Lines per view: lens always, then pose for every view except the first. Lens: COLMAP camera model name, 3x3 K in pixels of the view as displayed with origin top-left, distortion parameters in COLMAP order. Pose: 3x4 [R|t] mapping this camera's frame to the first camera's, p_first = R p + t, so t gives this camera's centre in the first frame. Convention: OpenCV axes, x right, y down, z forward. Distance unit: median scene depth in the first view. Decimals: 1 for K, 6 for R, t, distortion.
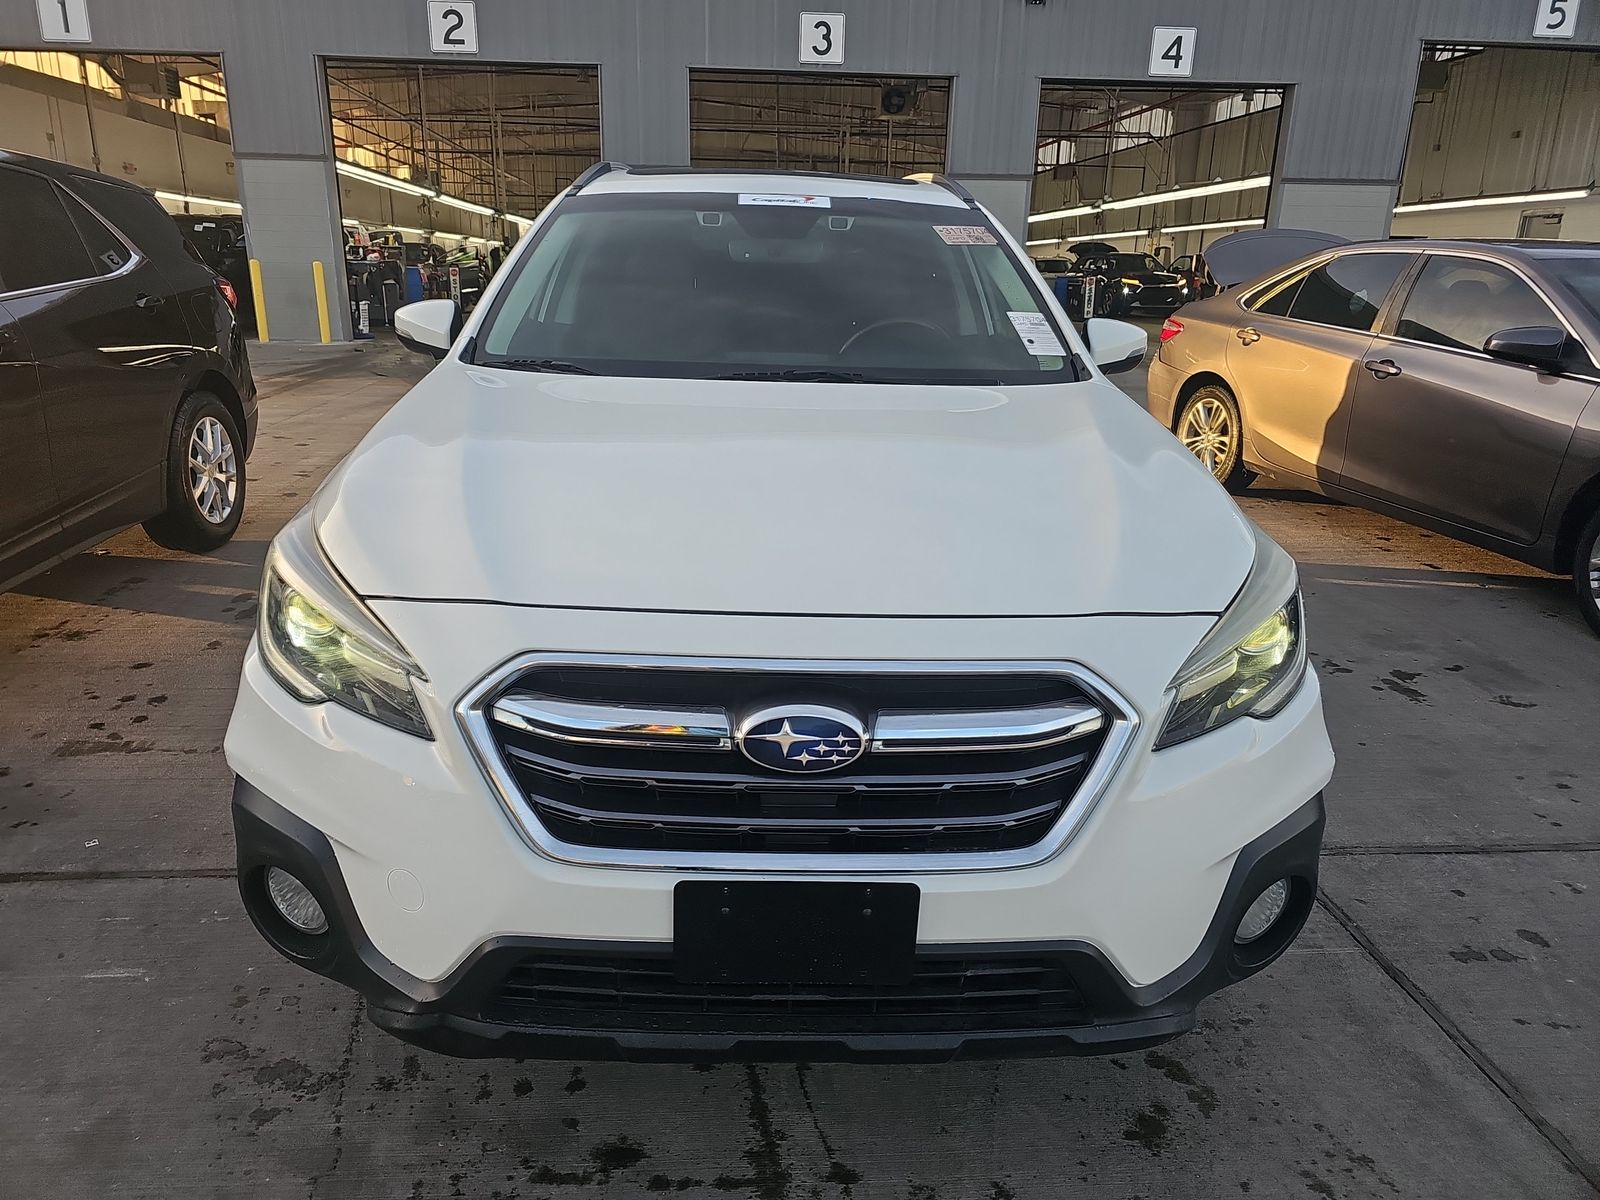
lens RADIAL K [[1059.8, 0, 798.7], [0, 1059.8, 577.9], [0, 0, 1]] dist [0.050177, -0.042874]
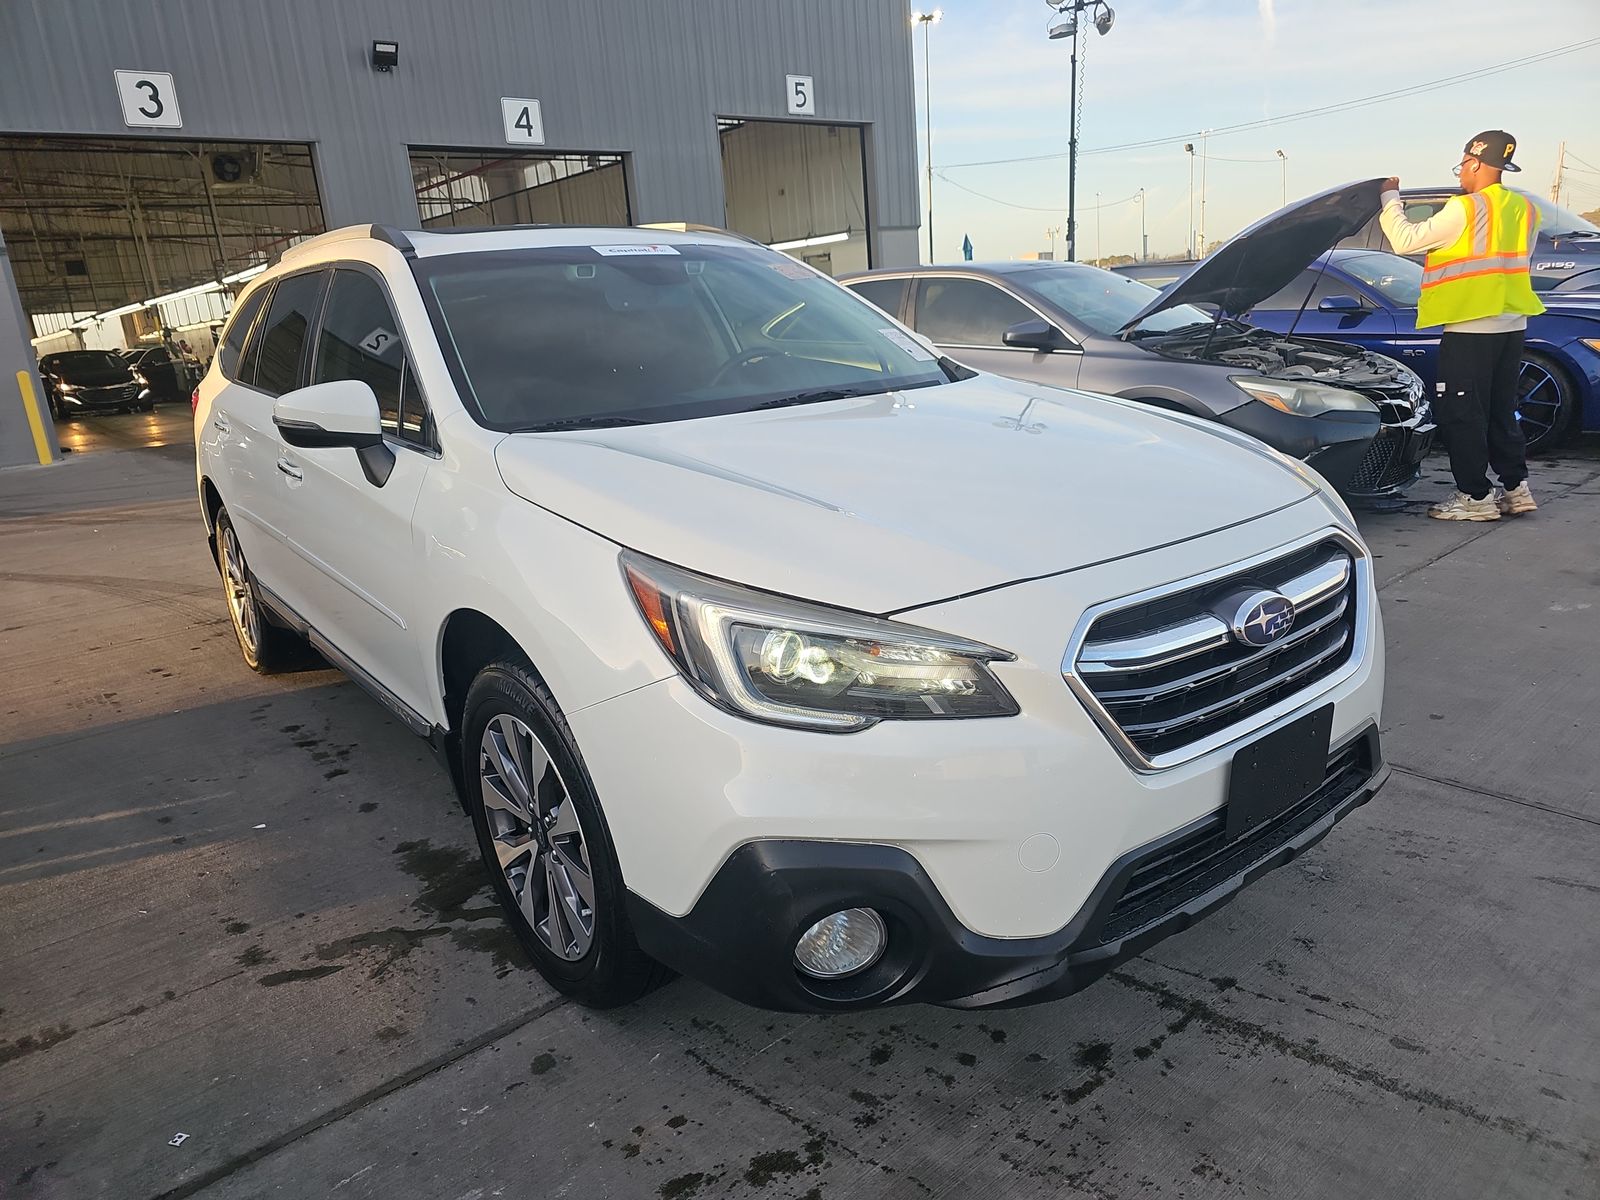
lens RADIAL K [[1060.1, 0, 779.9], [0, 1060.1, 591.5], [0, 0, 1]] dist [0.048362, -0.047570]
pose [[0.808576, -0.227830, 0.542493, -0.466731], [0.251264, 0.967397, 0.031771, -0.028070], [-0.532044, 0.110620, 0.839459, 0.084292]]
